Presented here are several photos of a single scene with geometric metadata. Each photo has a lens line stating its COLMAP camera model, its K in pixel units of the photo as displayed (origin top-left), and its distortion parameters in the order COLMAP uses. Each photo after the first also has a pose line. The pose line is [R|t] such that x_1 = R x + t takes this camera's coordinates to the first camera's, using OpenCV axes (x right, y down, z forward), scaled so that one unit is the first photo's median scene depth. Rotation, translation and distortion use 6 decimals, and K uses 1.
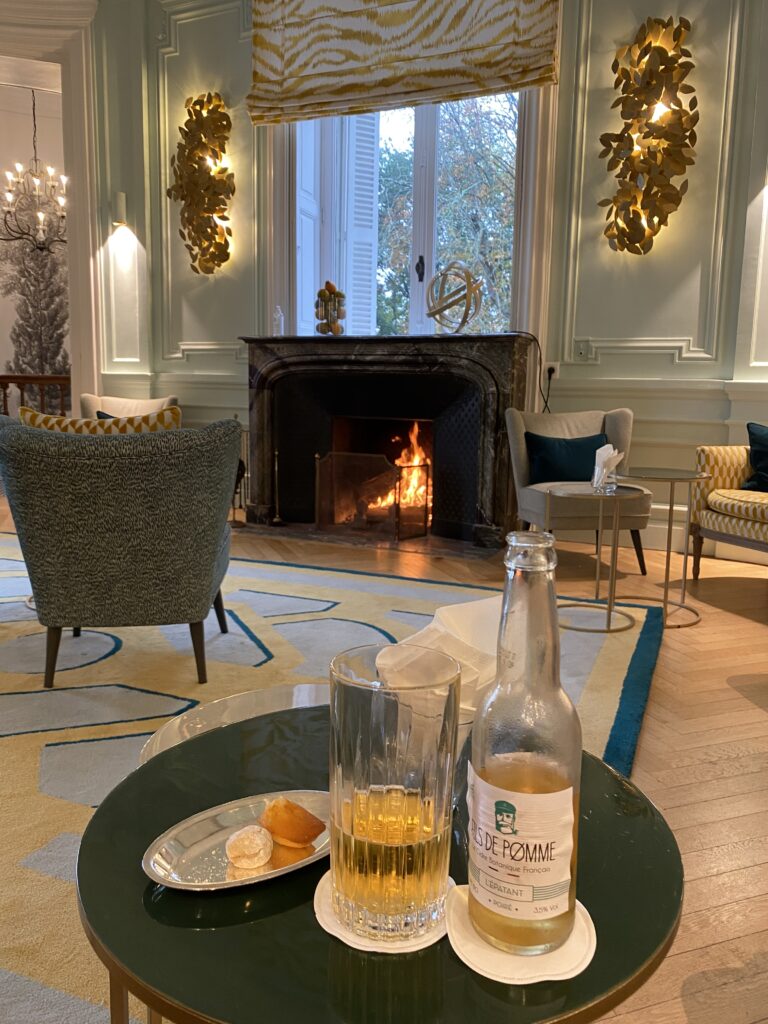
lens RADIAL K [[781.3, 0, 383.5], [0, 781.3, 513.4], [0, 0, 1]] dist [0.010489, -0.014430]
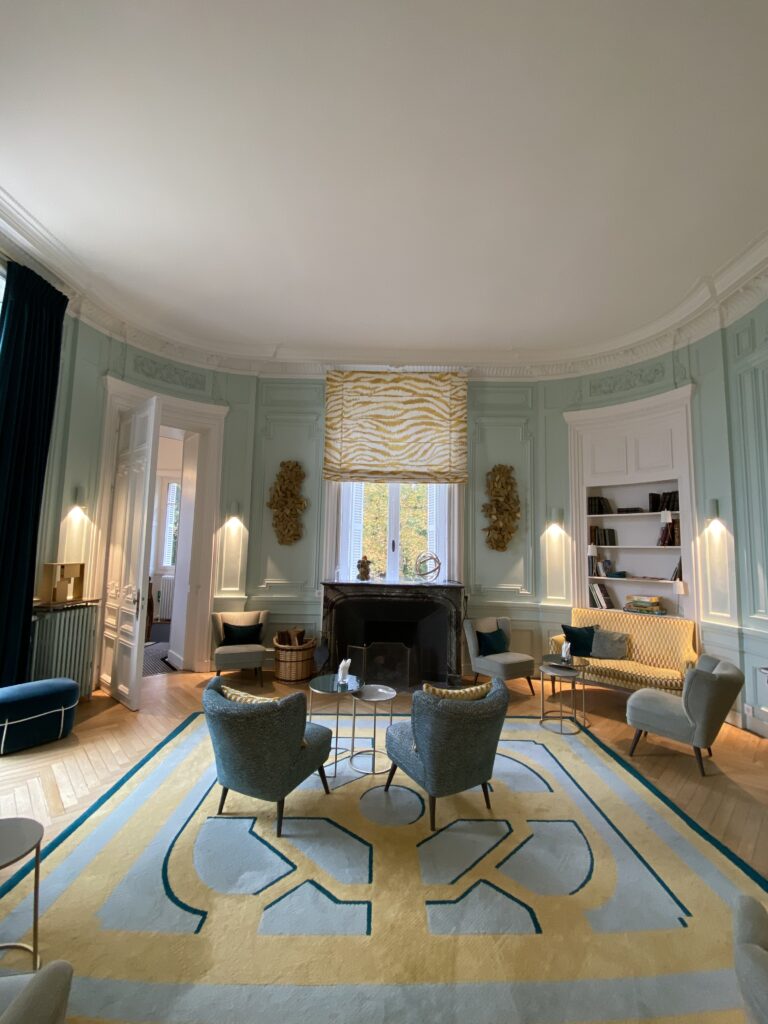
lens RADIAL K [[411.1, 0, 382.9], [0, 411.1, 511.1], [0, 0, 1]] dist [0.020427, -0.000073]
pose [[0.910588, 0.043634, 0.411005, -0.509623], [0.061529, 0.969021, -0.239193, -0.153566], [-0.408709, 0.243095, 0.879694, -0.019058]]
